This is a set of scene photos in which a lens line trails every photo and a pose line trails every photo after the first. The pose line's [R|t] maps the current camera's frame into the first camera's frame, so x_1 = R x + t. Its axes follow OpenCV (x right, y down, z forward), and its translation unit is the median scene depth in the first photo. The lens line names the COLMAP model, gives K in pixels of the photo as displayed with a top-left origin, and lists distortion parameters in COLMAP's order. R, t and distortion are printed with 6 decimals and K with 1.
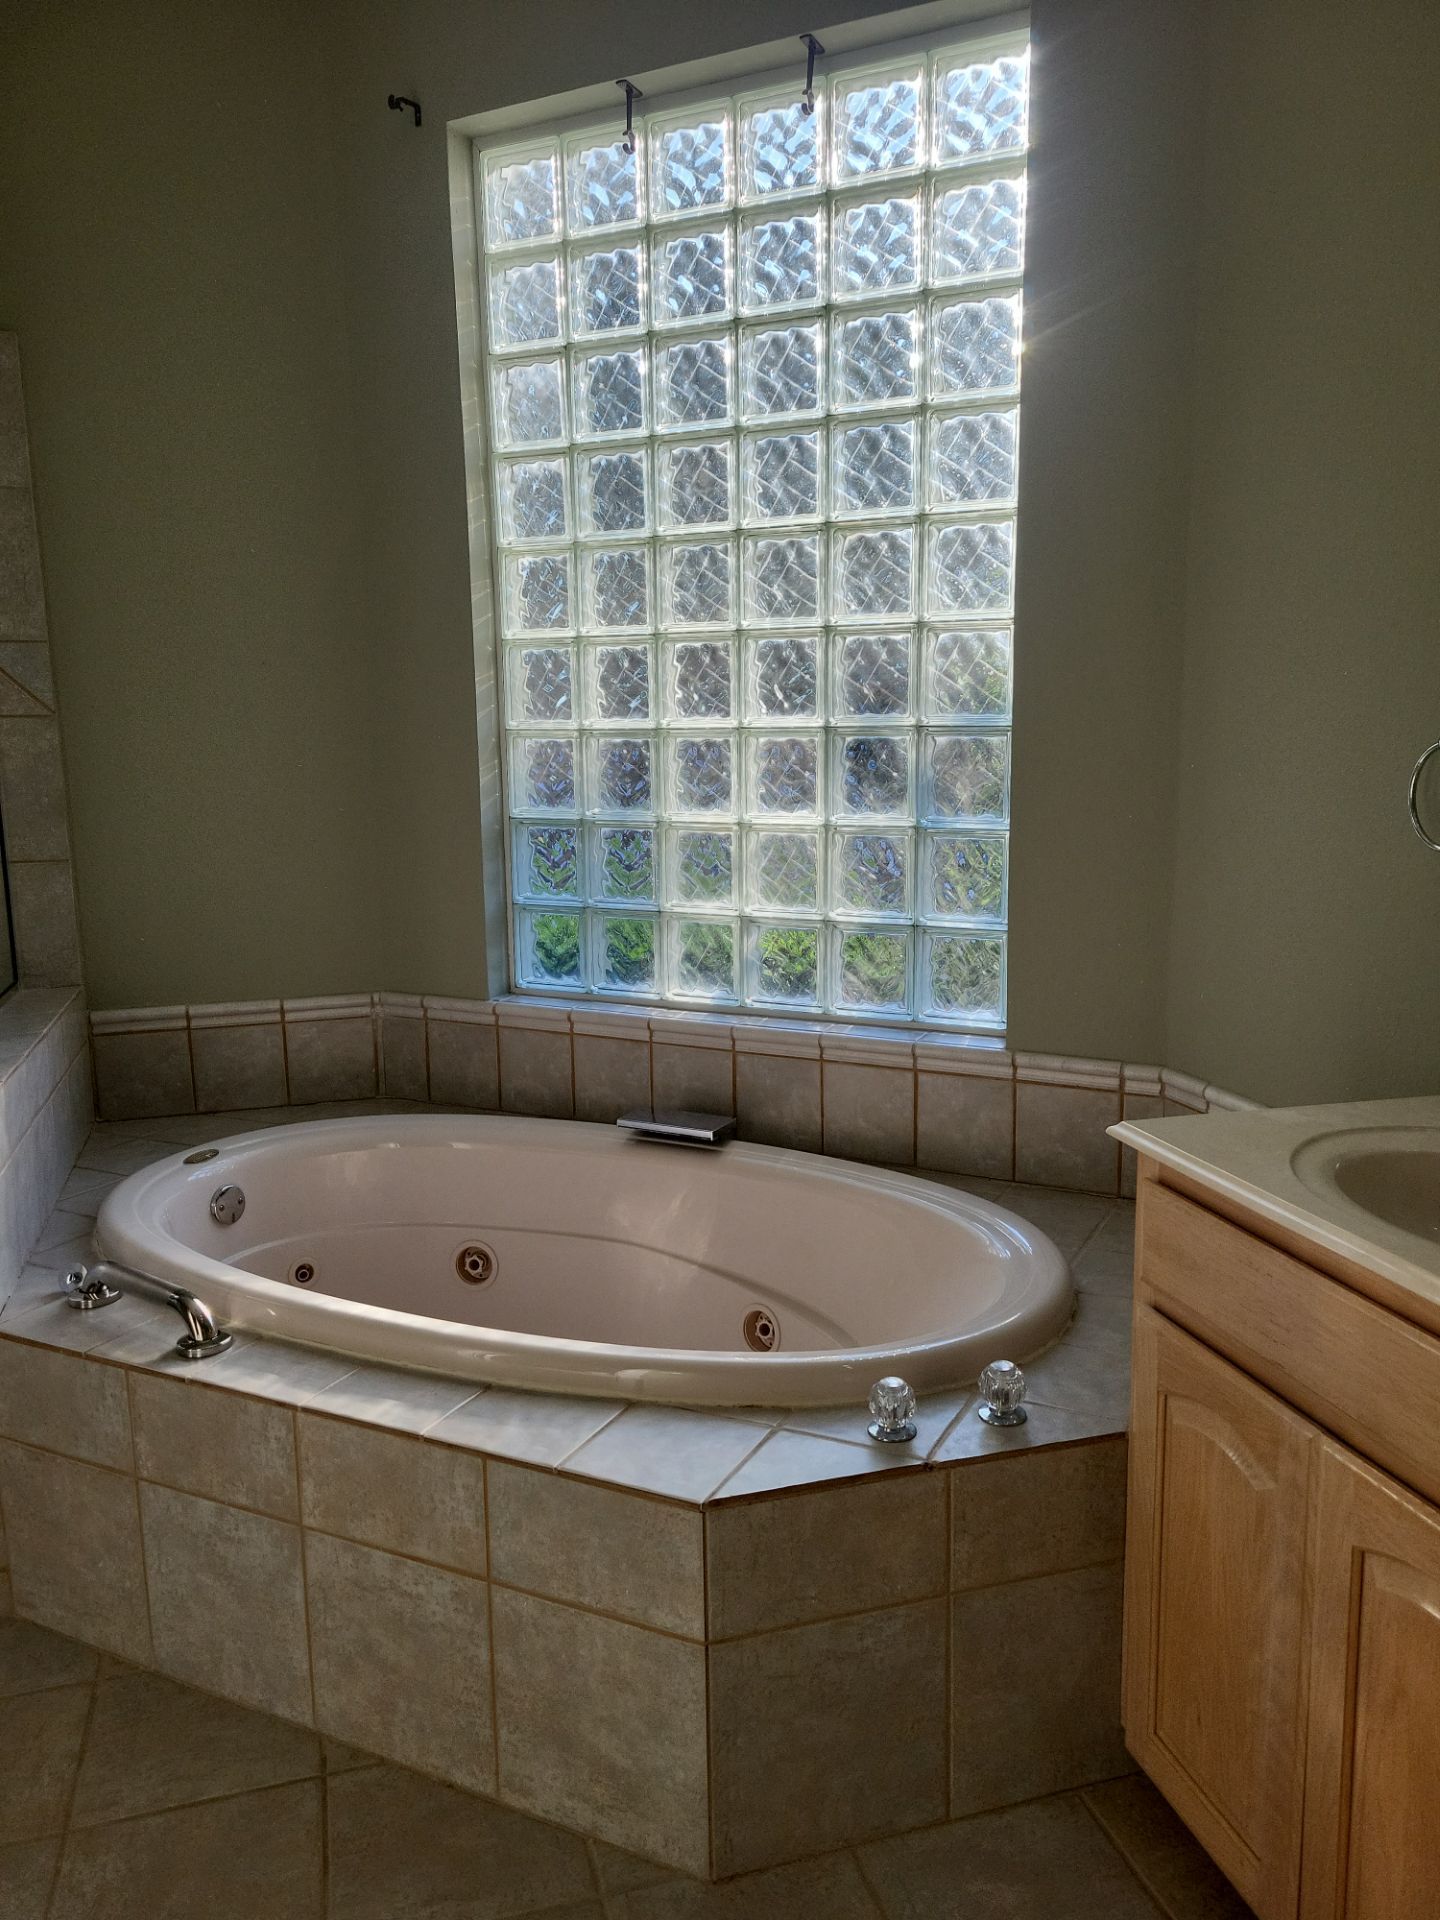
lens RADIAL K [[1462.9, 0, 720.6], [0, 1462.9, 958.3], [0, 0, 1]] dist [0.047912, 0.001891]
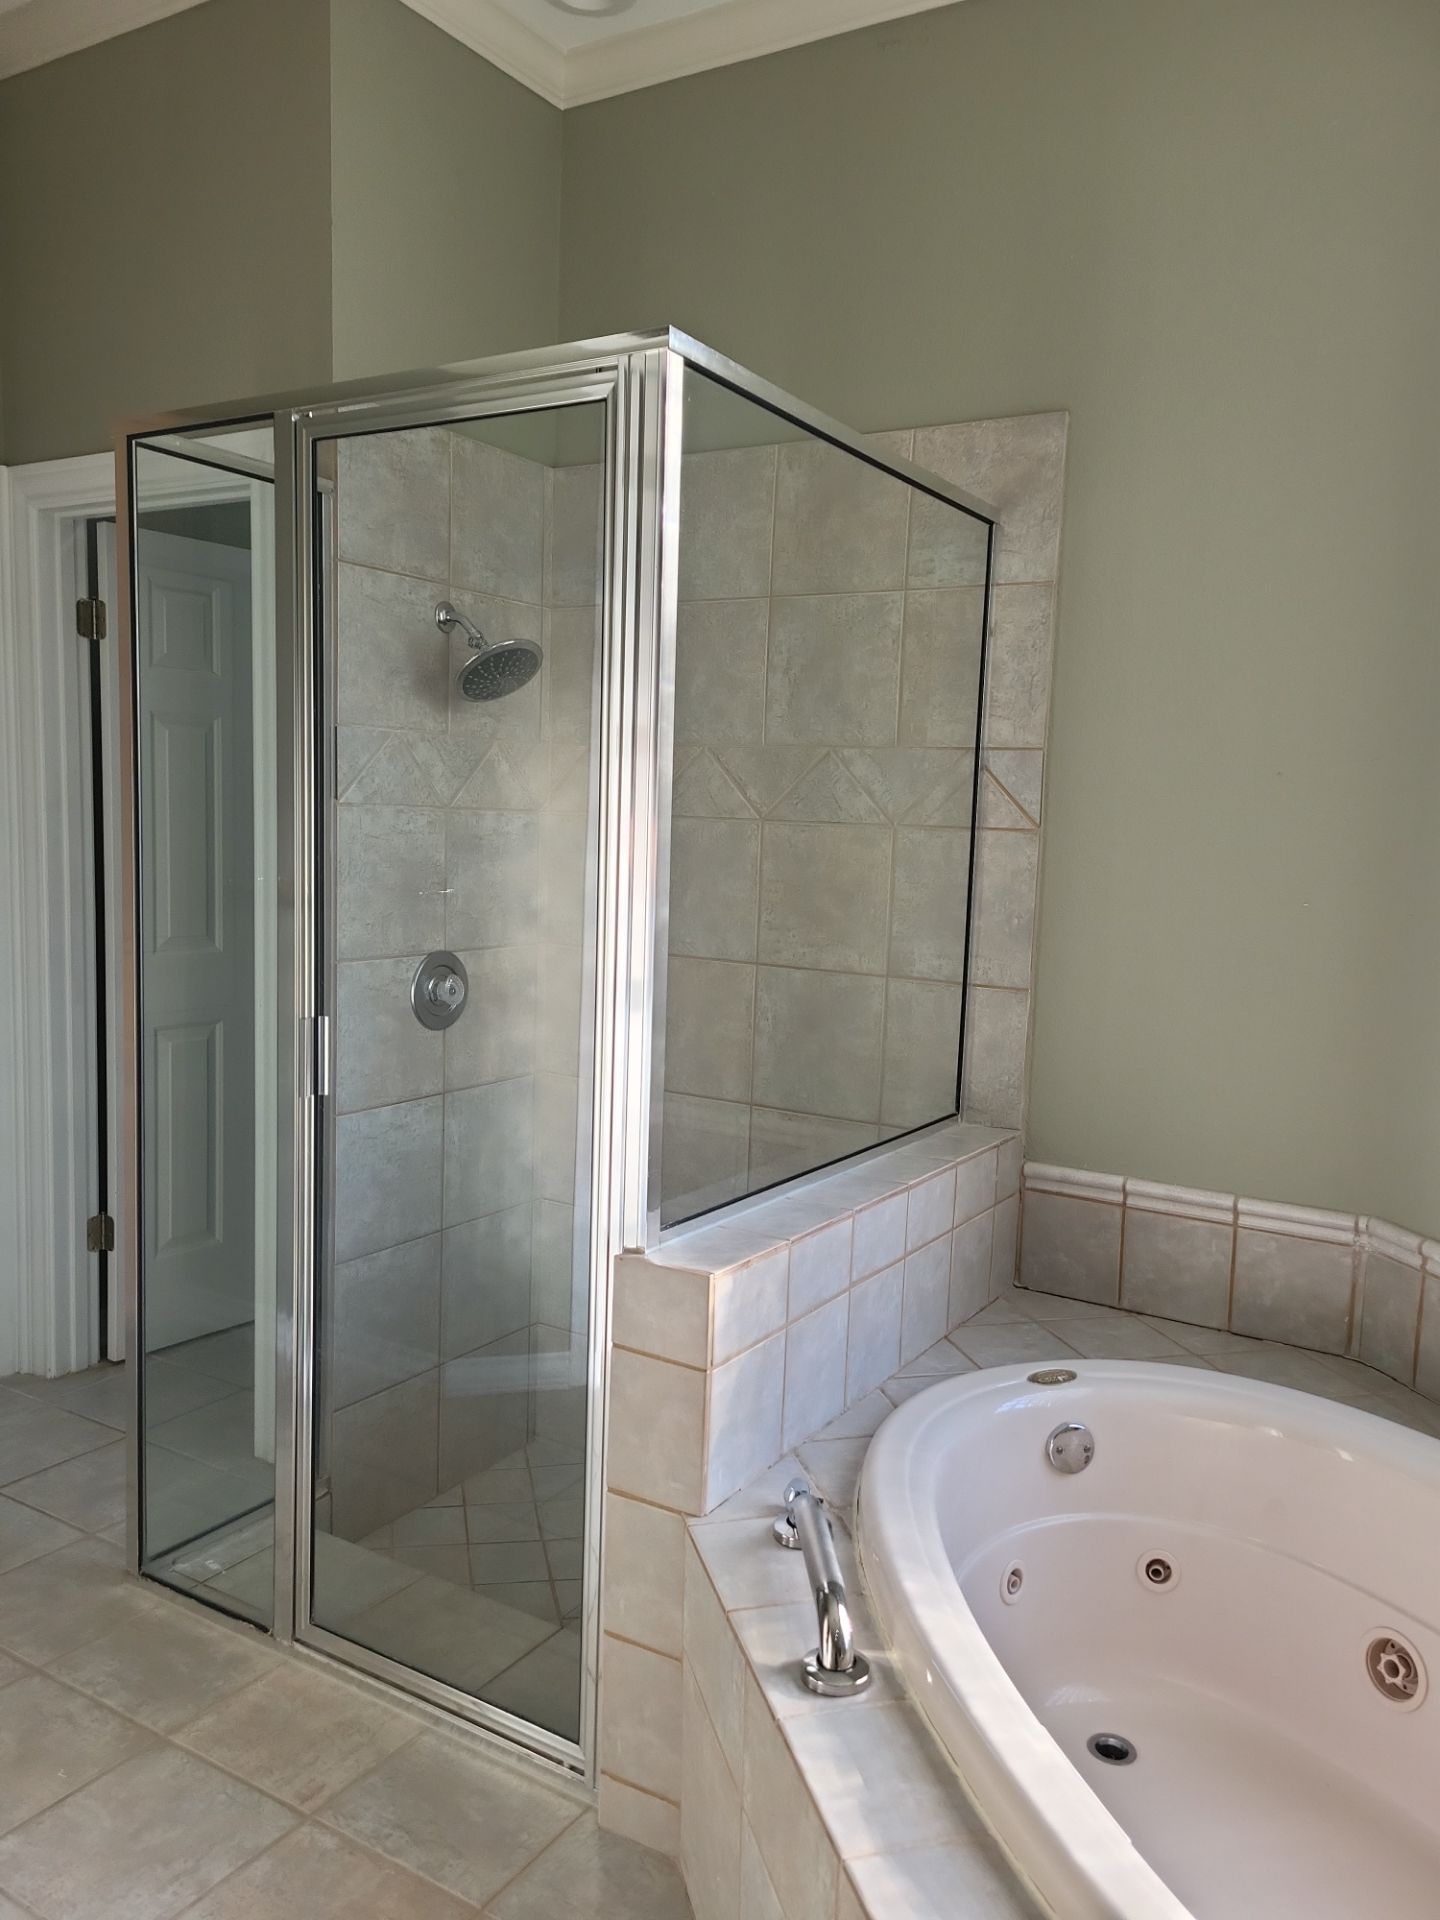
lens RADIAL K [[1462.9, 0, 719.3], [0, 1462.9, 966.6], [0, 0, 1]] dist [0.047912, 0.001891]
pose [[0.697228, 0.114183, -0.707697, 0.054575], [-0.169799, 0.985444, -0.008291, -0.041353], [0.696449, 0.125948, 0.706467, 0.241996]]
